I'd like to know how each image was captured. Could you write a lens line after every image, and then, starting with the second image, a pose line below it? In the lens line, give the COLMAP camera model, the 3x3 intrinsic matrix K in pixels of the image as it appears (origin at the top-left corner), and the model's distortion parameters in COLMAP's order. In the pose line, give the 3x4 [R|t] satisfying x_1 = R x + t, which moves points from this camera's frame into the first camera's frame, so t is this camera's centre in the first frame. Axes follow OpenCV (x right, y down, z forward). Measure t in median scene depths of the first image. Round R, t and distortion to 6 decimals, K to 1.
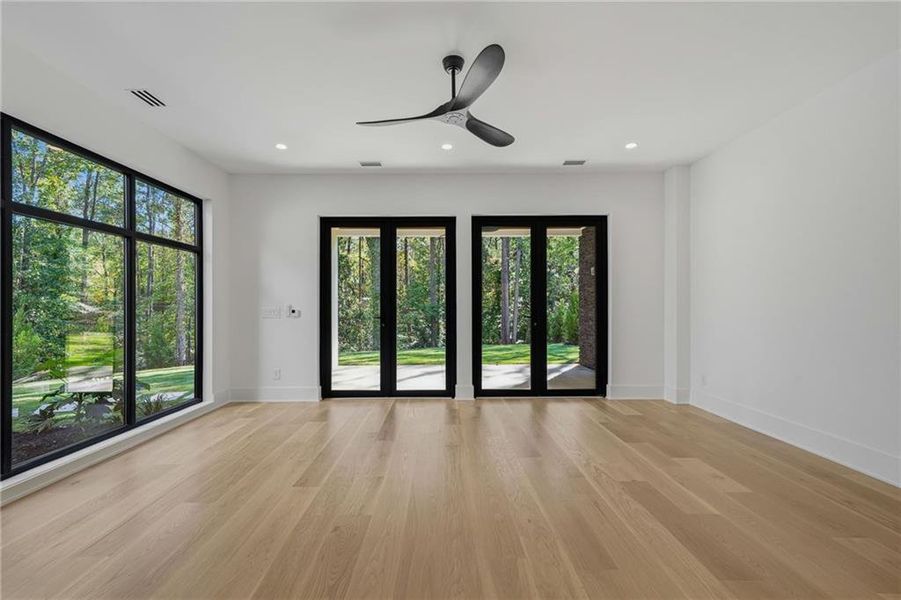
lens RADIAL K [[396.8, 0, 443.8], [0, 396.8, 308.8], [0, 0, 1]] dist [0.001827, 0.000319]
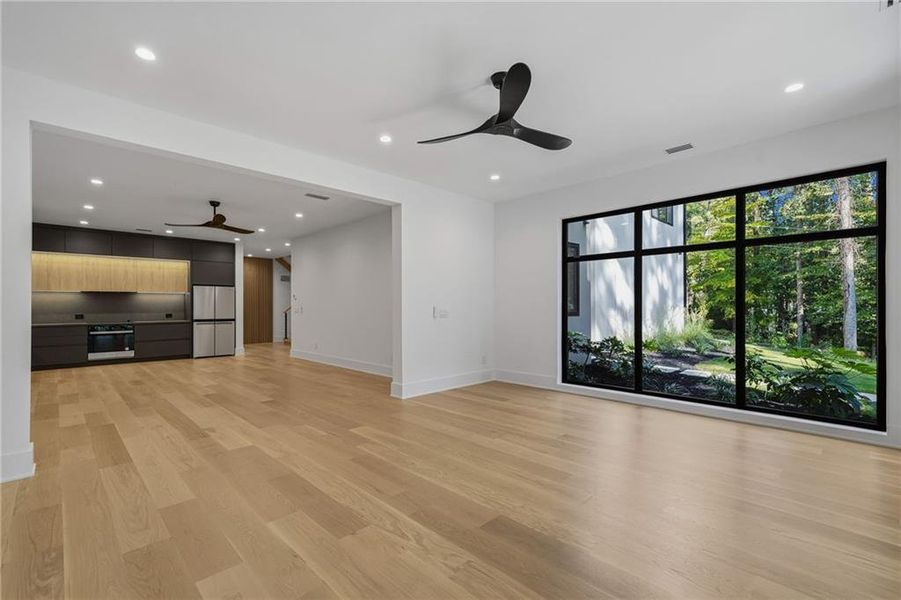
lens RADIAL K [[396.8, 0, 443.8], [0, 396.8, 308.8], [0, 0, 1]] dist [0.001827, 0.000319]
pose [[-0.717647, 0.008409, -0.696356, 0.852589], [0.000820, 0.999937, 0.011230, -0.011763], [0.696406, 0.007488, -0.717609, 1.610516]]
